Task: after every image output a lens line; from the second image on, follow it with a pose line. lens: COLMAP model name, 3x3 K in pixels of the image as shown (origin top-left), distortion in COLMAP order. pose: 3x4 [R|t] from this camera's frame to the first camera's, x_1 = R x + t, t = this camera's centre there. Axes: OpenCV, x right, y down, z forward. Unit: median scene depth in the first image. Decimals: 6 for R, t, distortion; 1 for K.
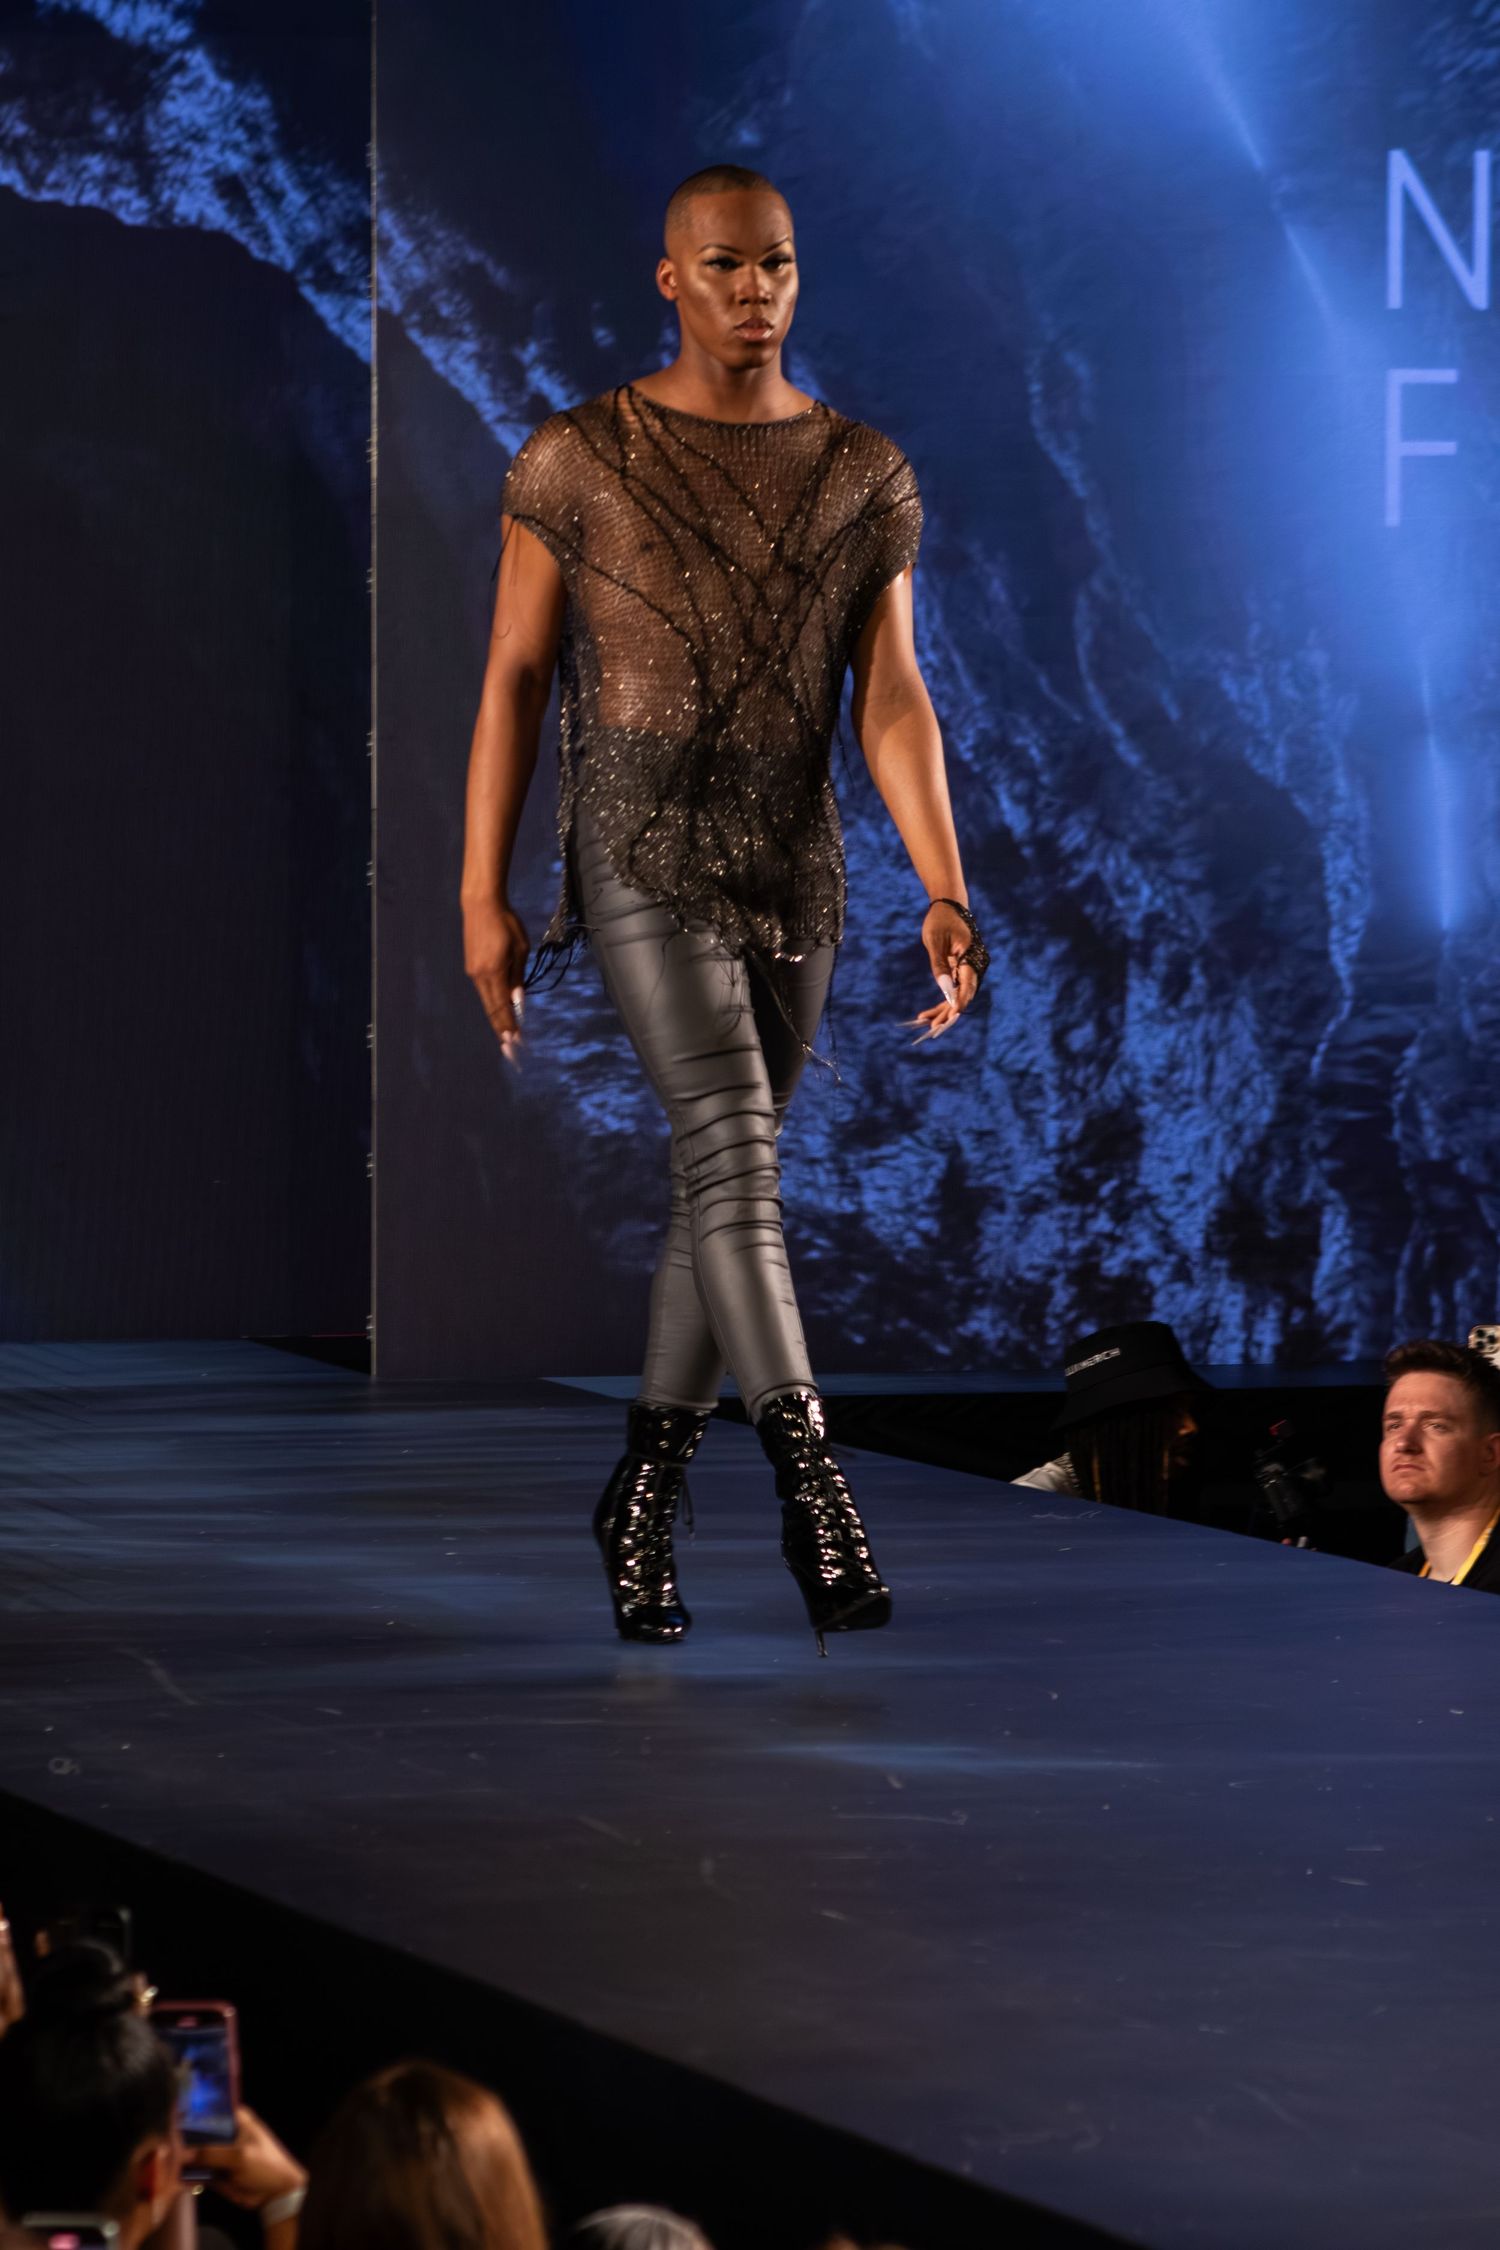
lens RADIAL K [[8400.7, 0, 751.2], [0, 8400.7, 1121.3], [0, 0, 1]] dist [0.002113, 0.000000]
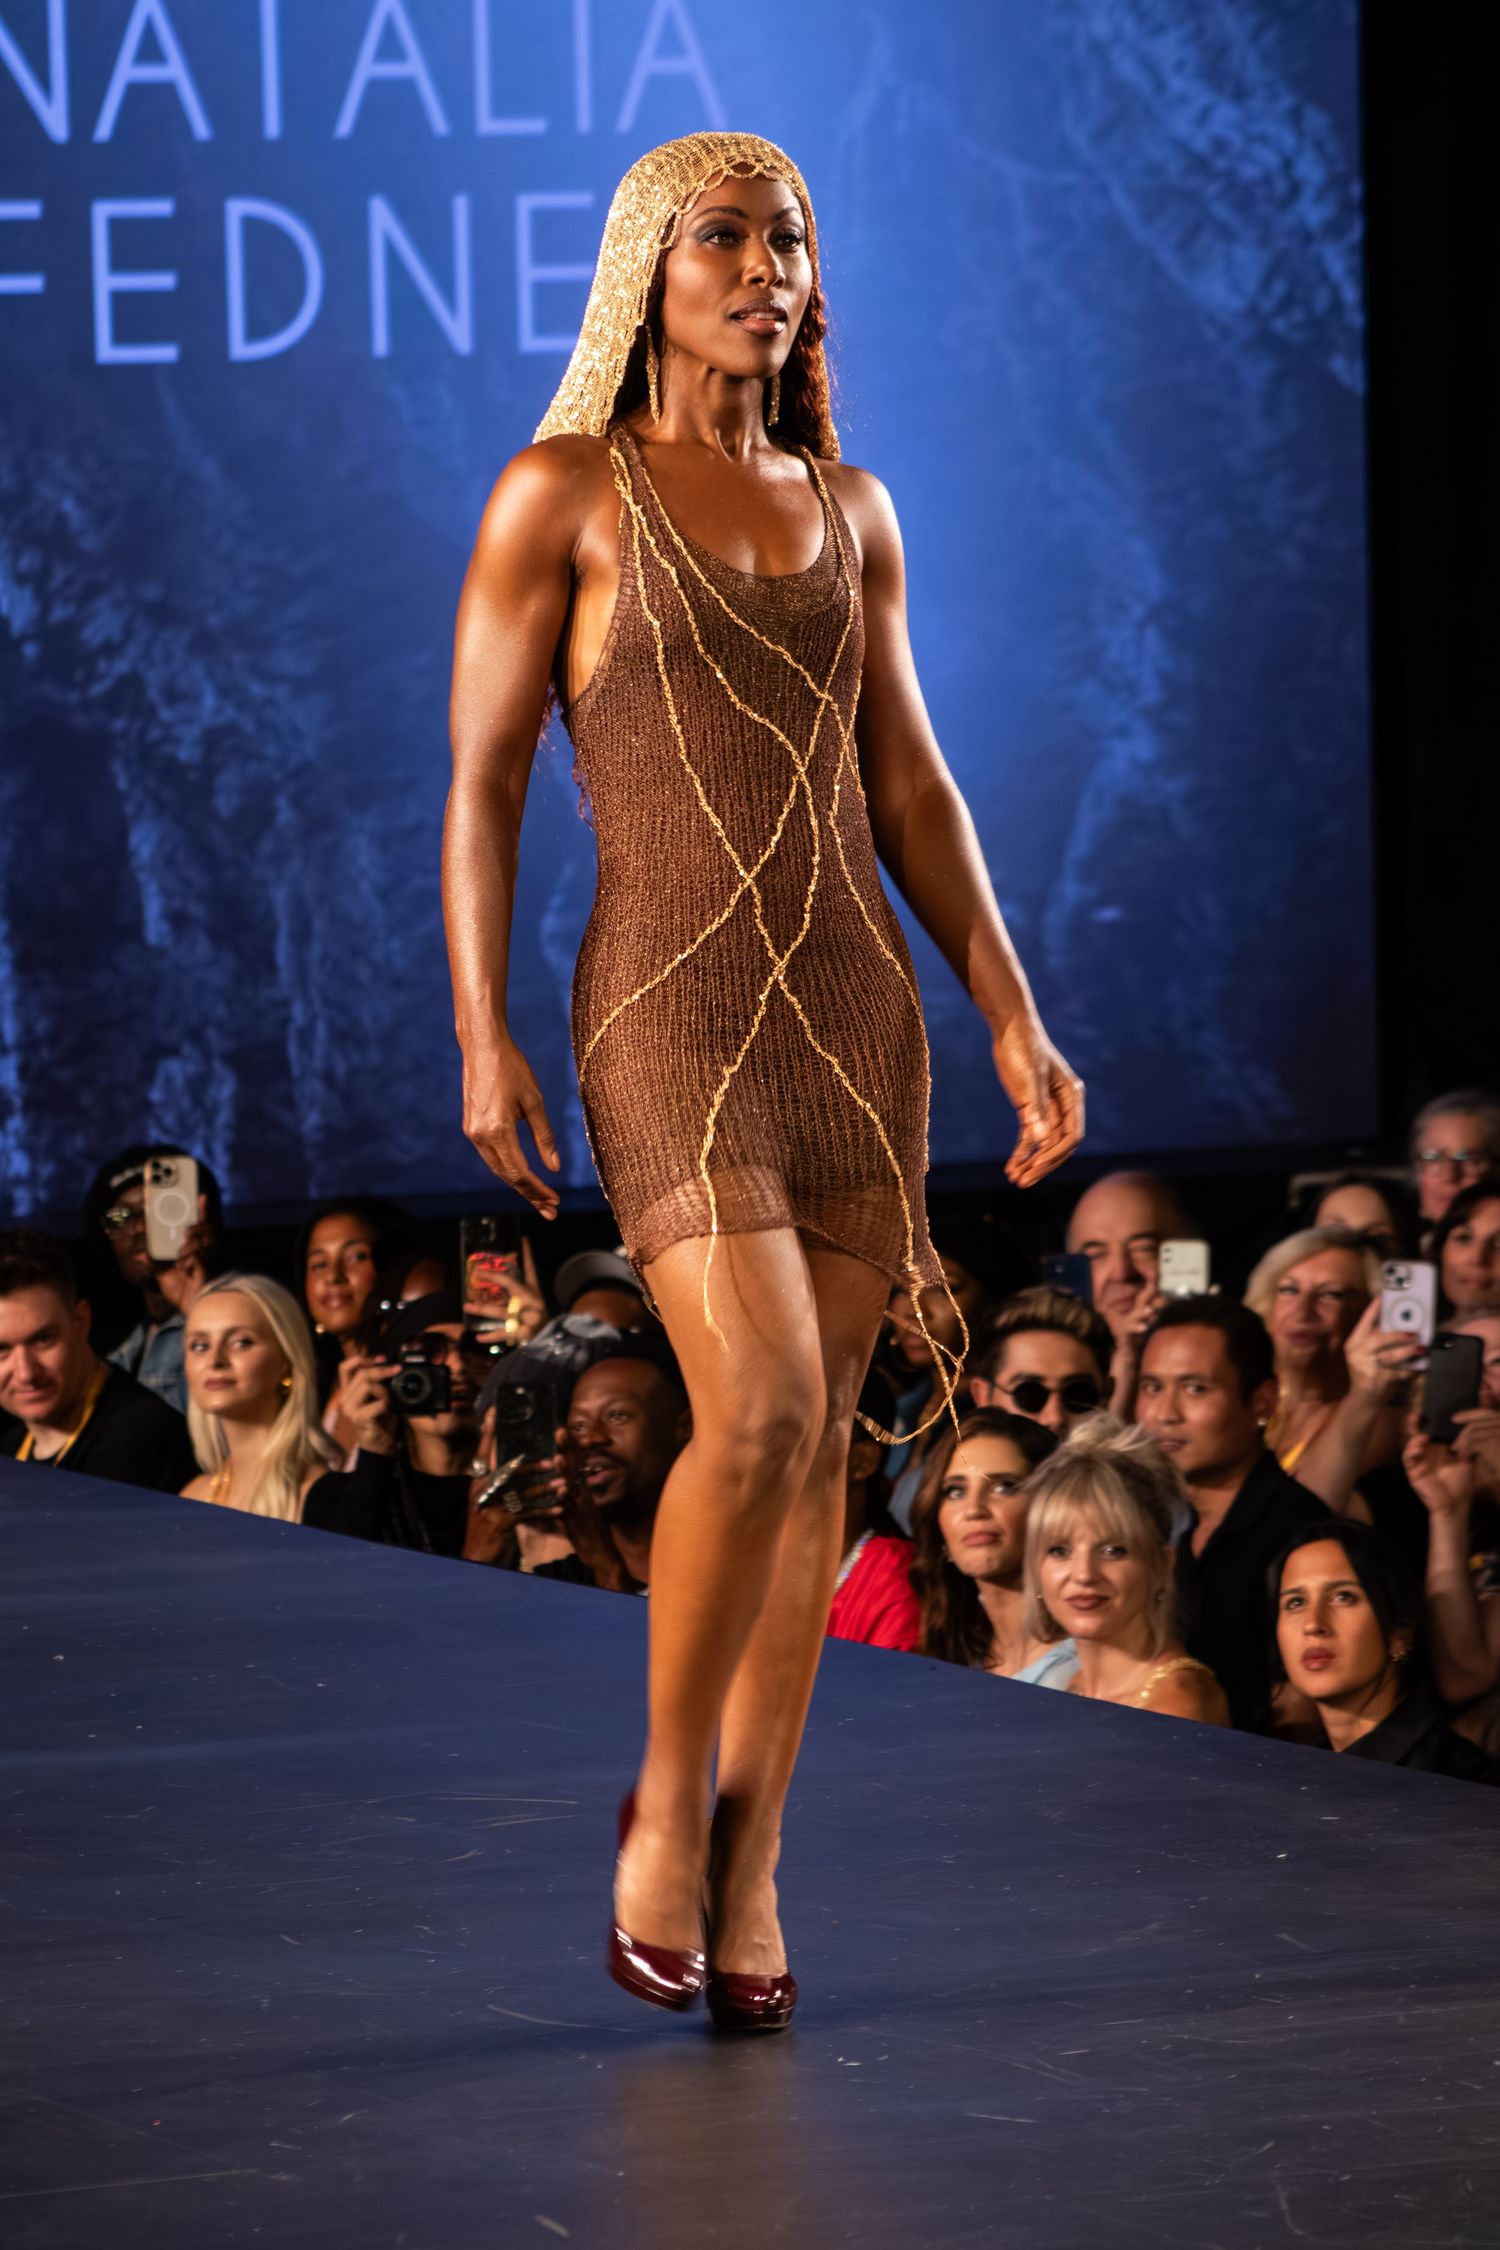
lens RADIAL K [[8400.7, 0, 737.5], [0, 8400.7, 1131.5], [0, 0, 1]] dist [0.002113, 0.000000]
pose [[0.985442, -0.034942, 0.166385, -0.031363], [0.031832, 0.999266, 0.021328, -0.003566], [-0.167008, -0.015721, 0.985830, 0.268973]]
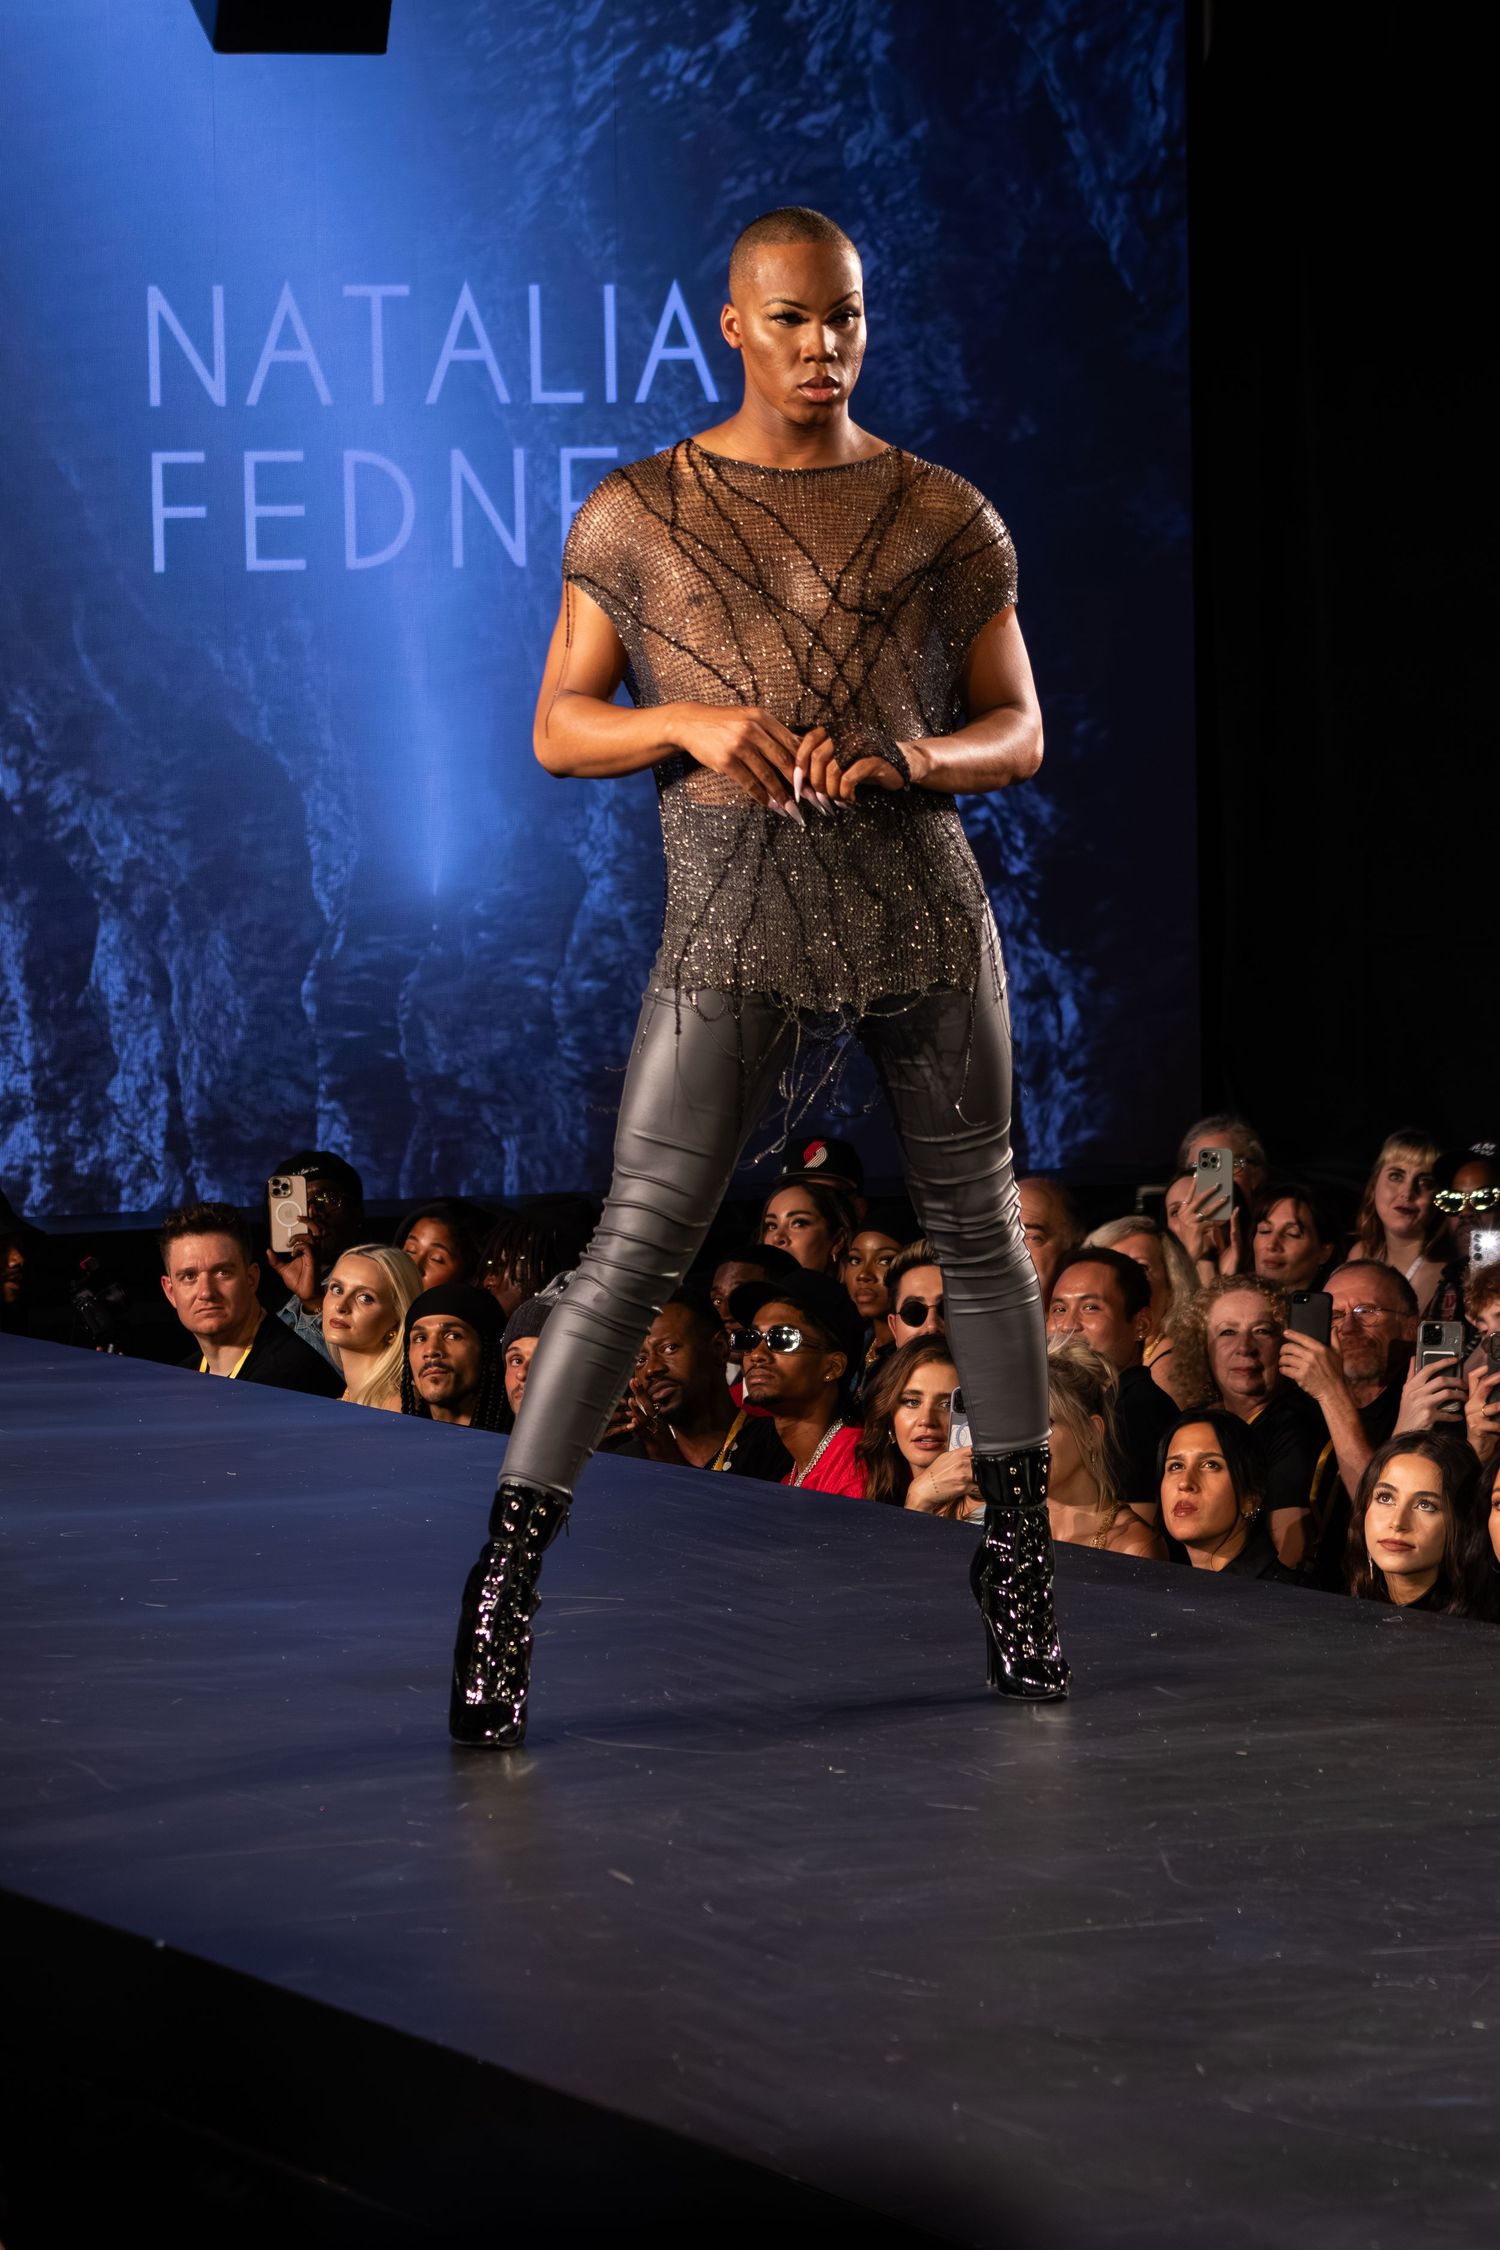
lens RADIAL K [[6331.9, 0, 743.8], [0, 6331.9, 1124.0], [0, 0, 1]] dist [-0.010669, 0.000000]
pose [[0.985668, -0.027091, 0.166509, -0.014833], [0.024505, 0.999545, 0.017565, -0.001953], [-0.166909, -0.013233, 0.985883, 0.136792]]
